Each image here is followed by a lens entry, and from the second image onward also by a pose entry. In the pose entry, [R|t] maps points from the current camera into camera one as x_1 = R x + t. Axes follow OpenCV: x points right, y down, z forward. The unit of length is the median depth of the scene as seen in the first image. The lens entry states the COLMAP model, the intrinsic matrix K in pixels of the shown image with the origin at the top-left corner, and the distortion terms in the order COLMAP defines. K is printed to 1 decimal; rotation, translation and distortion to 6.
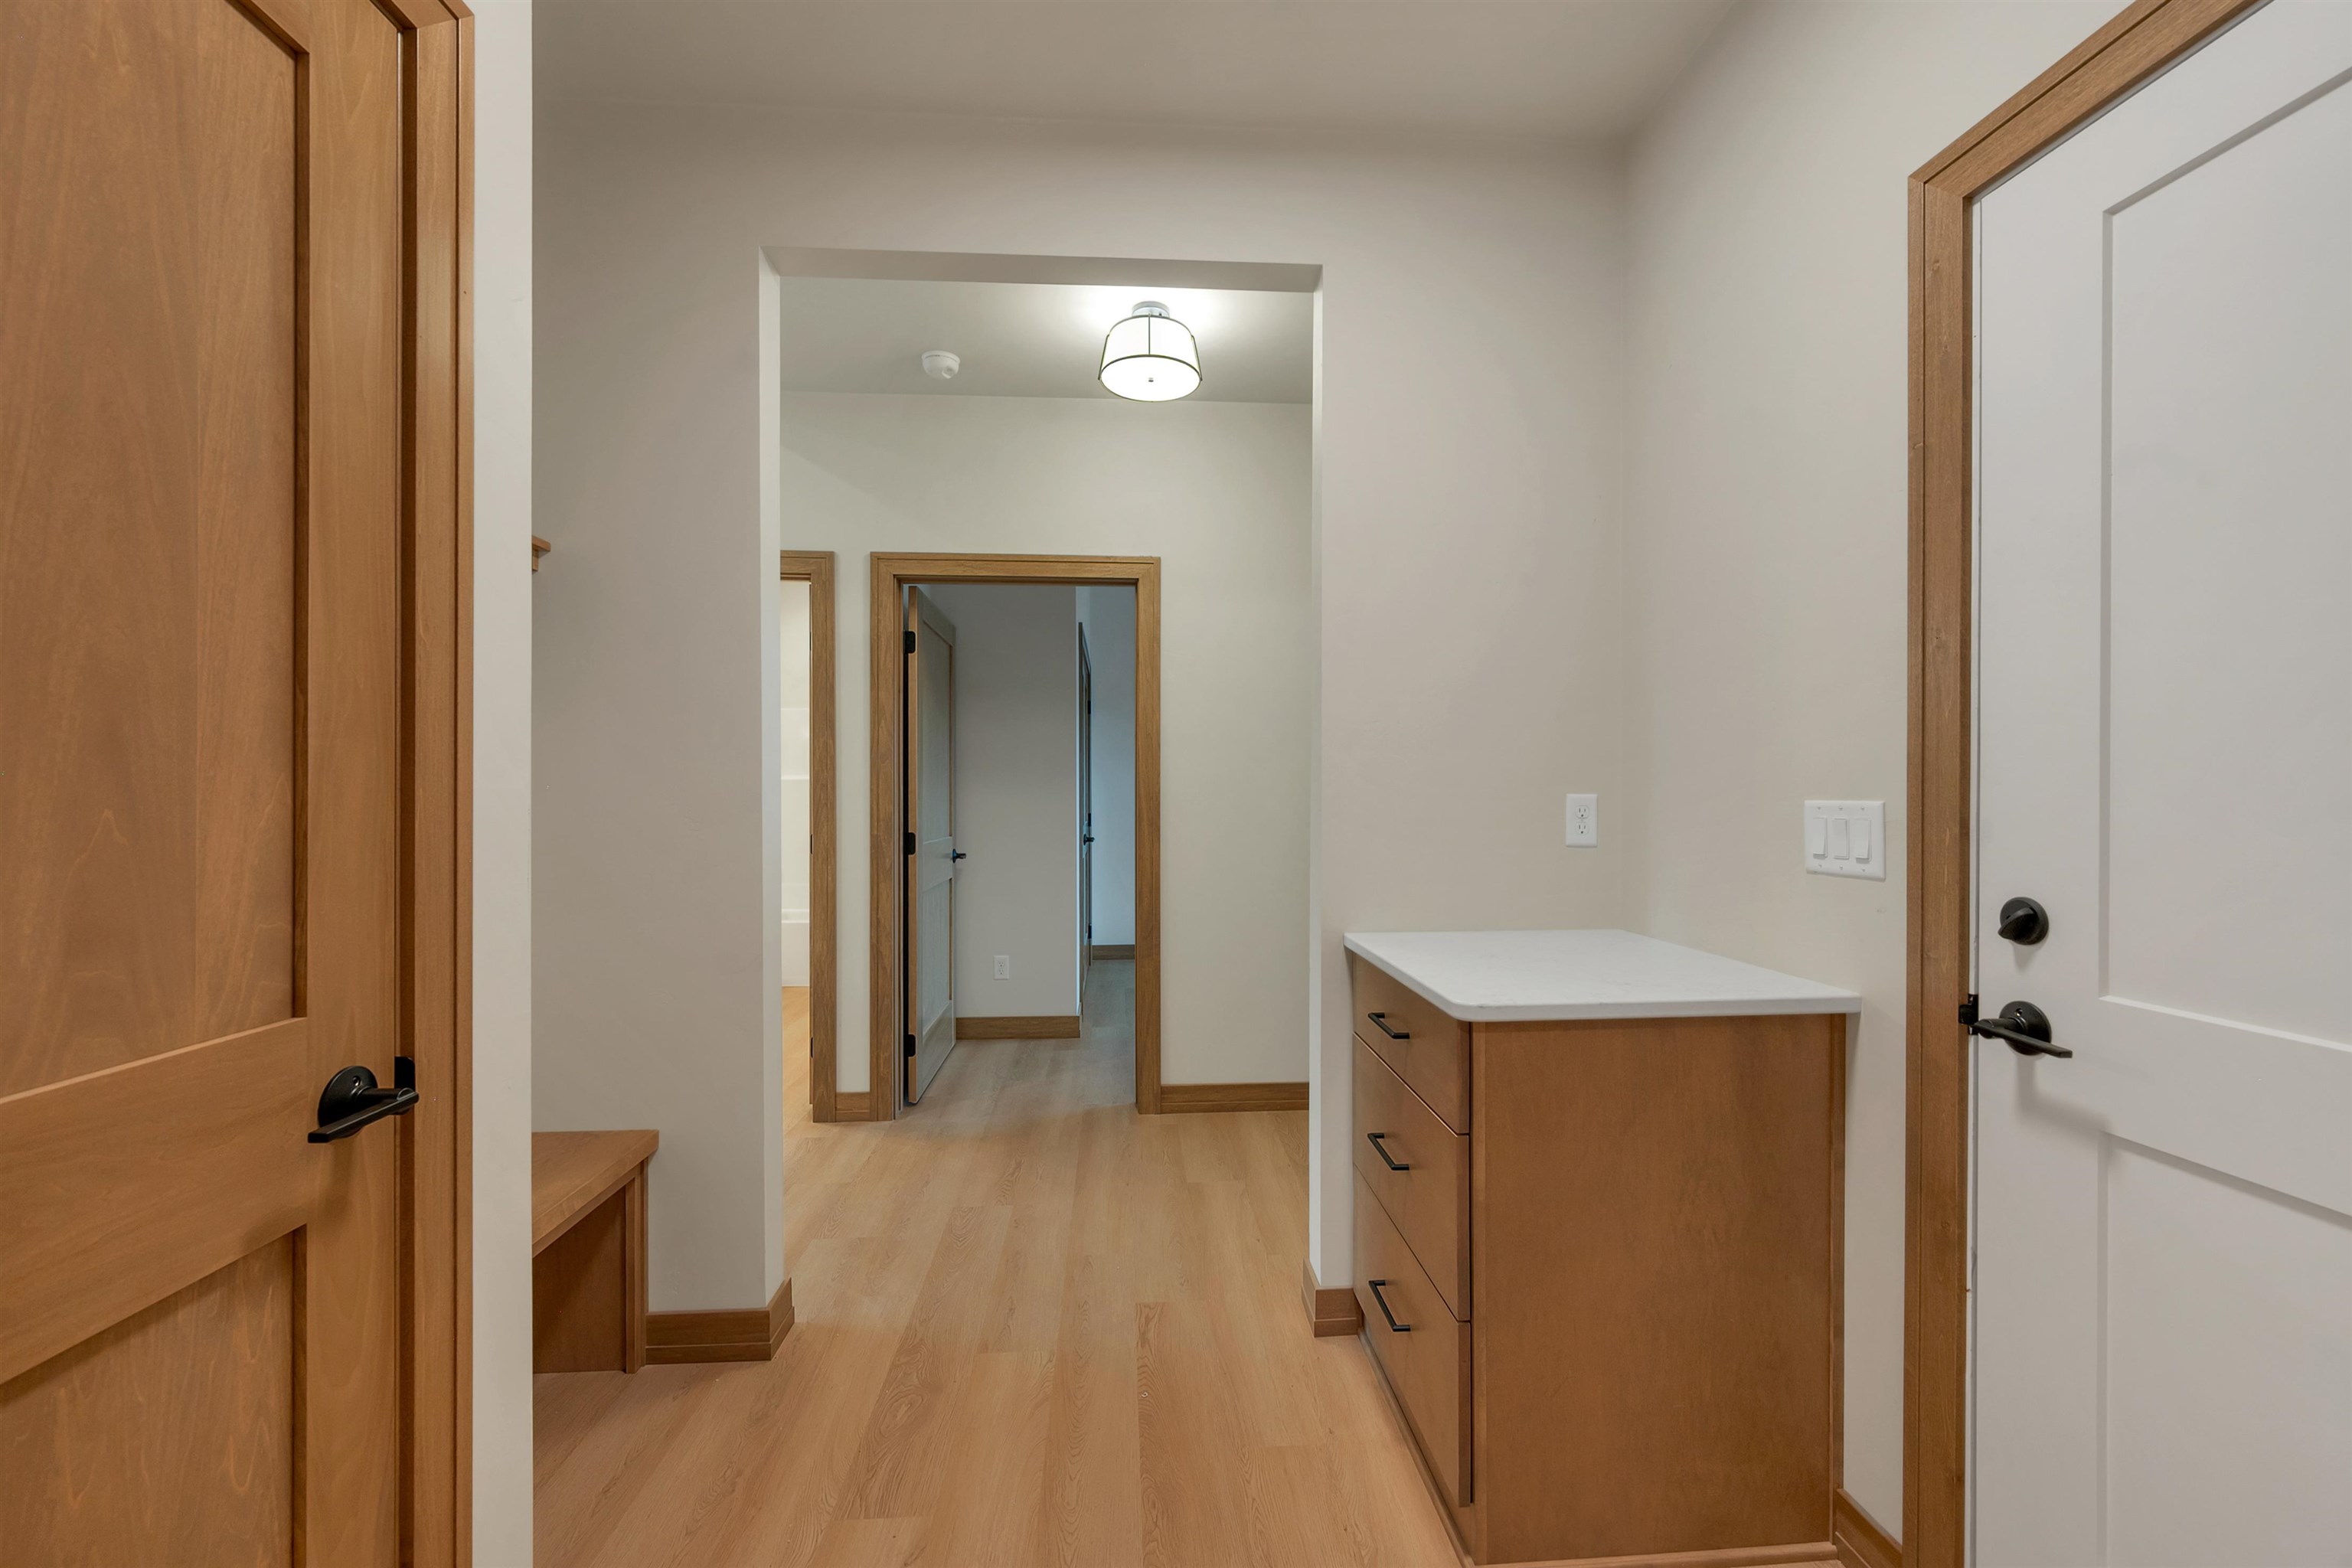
lens RADIAL K [[932.5, 0, 1173.9], [0, 932.5, 787.5], [0, 0, 1]] dist [-0.000606, -0.000377]
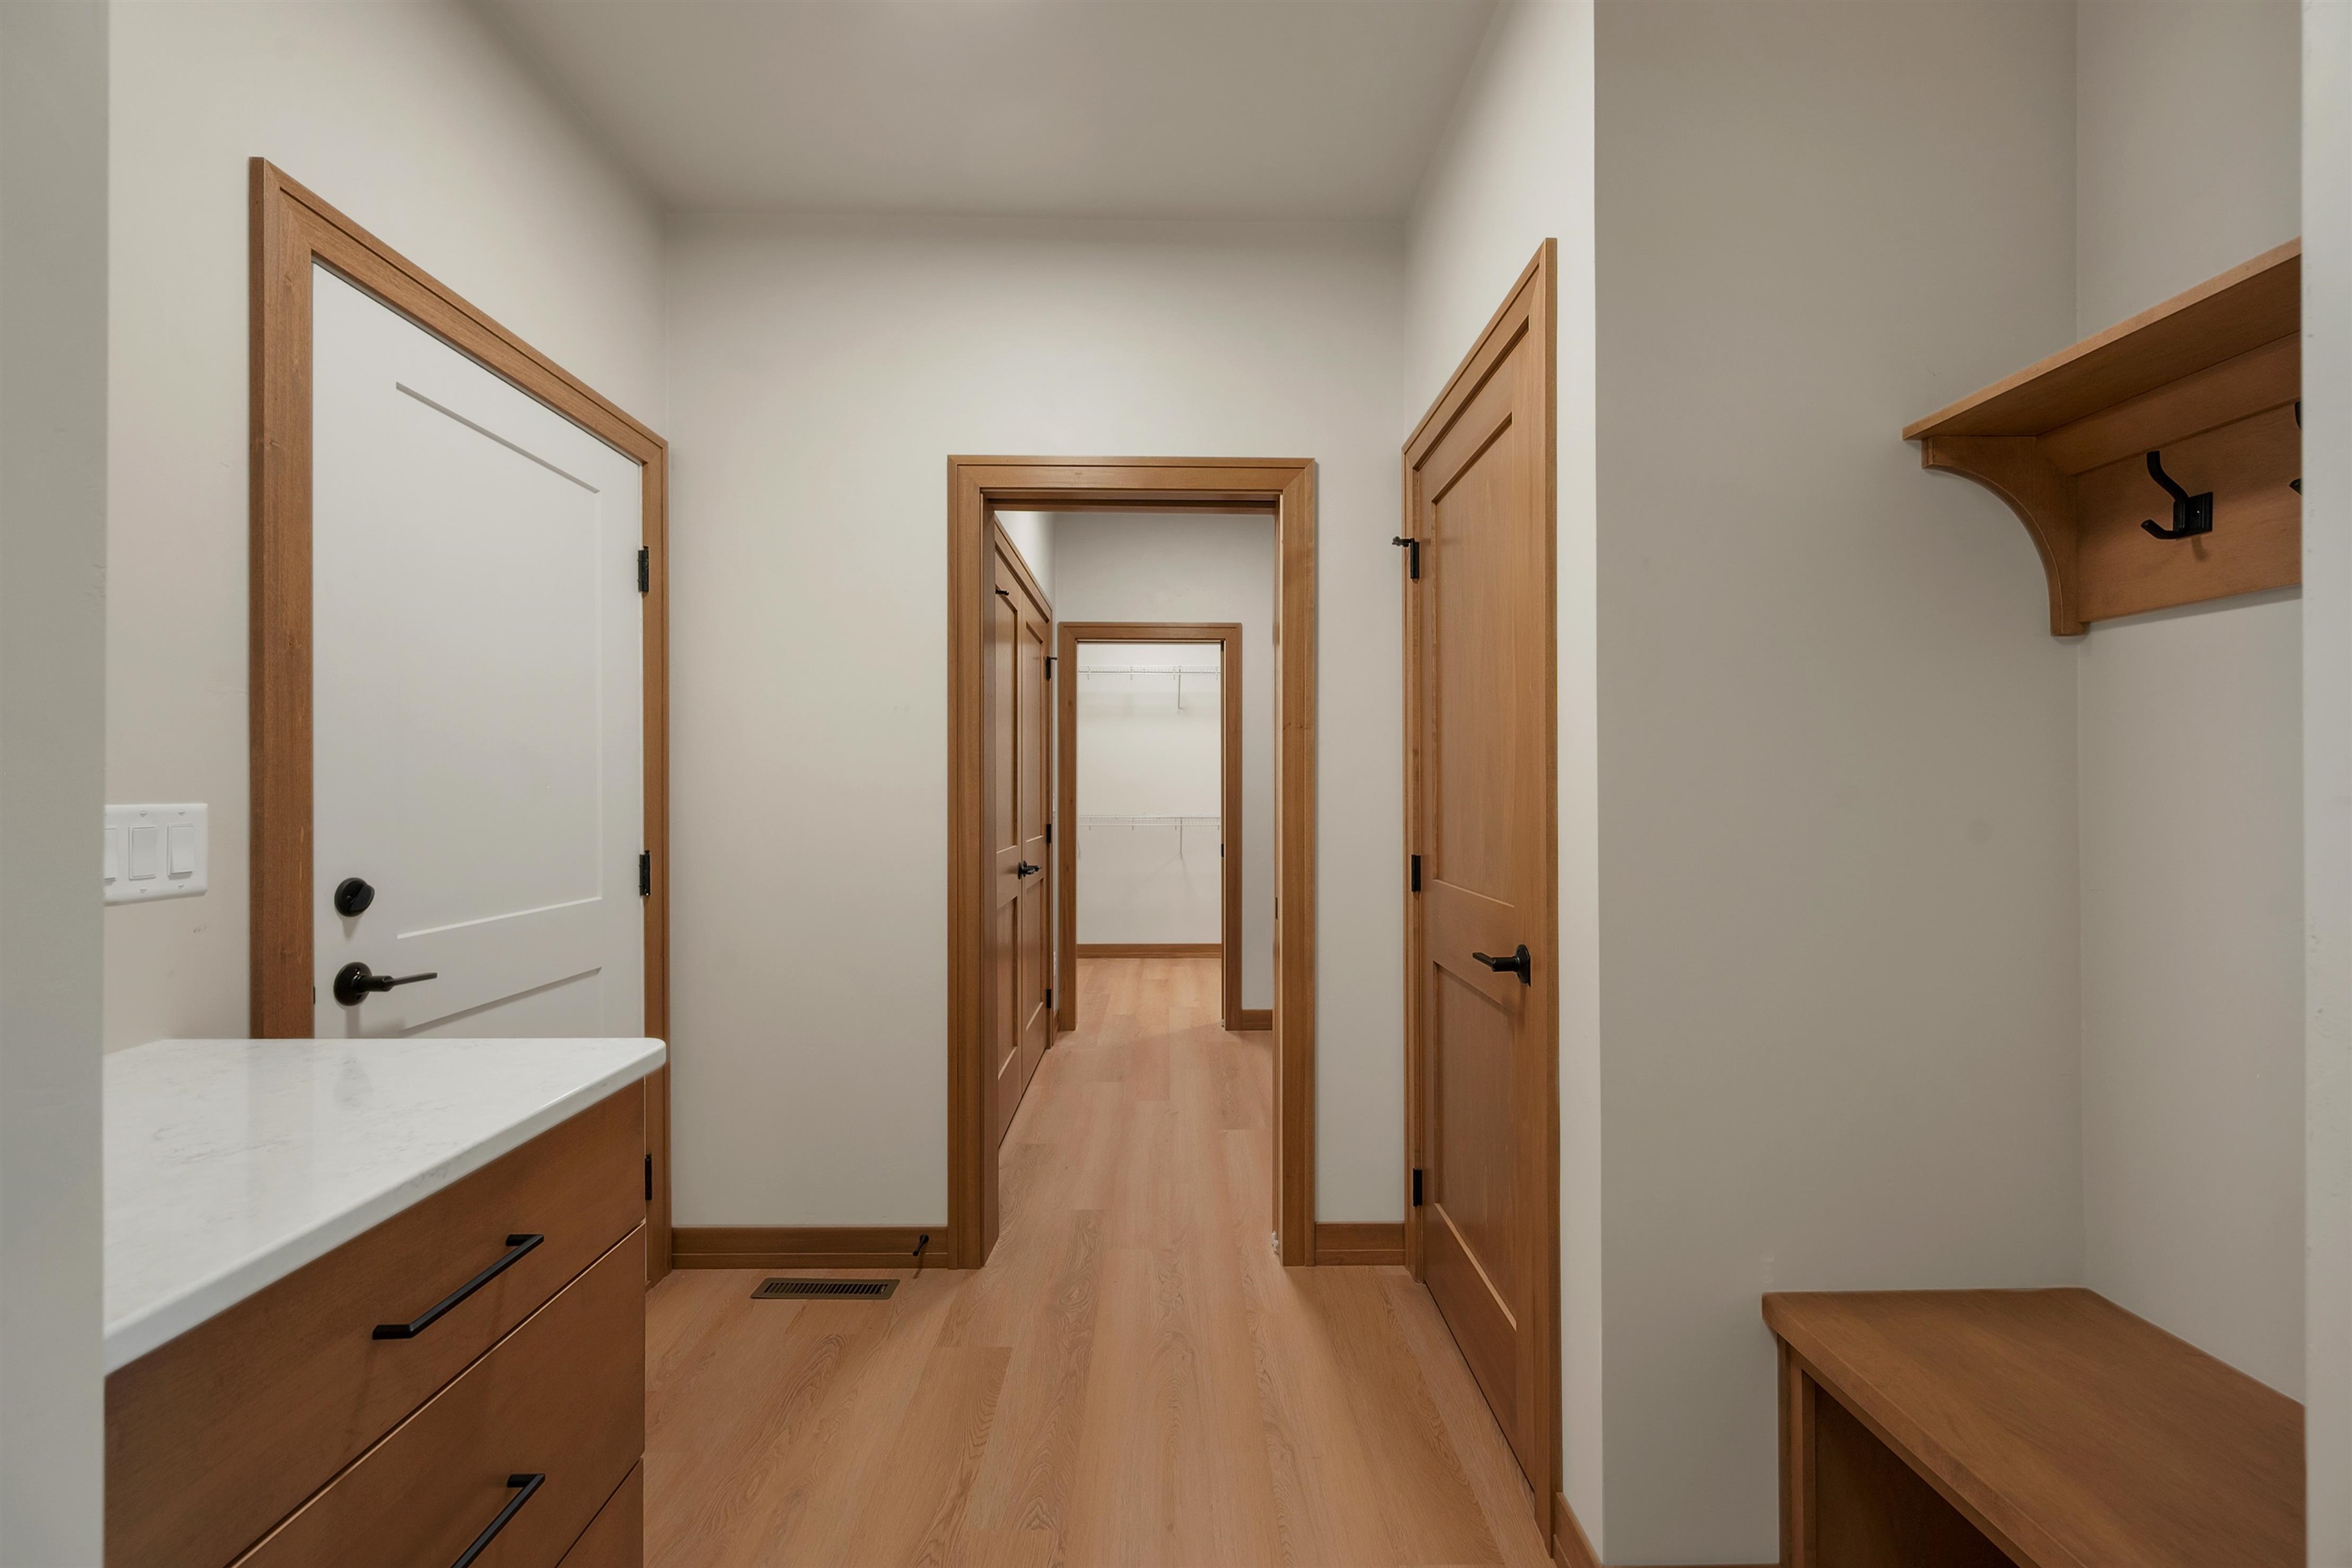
lens RADIAL K [[932.5, 0, 1176.3], [0, 932.5, 786.5], [0, 0, 1]] dist [-0.000606, -0.000377]
pose [[-0.998463, 0.009083, 0.054664, -0.214638], [0.008896, 0.999954, -0.003660, 0.011108], [-0.054695, -0.003169, -0.998498, 1.962141]]
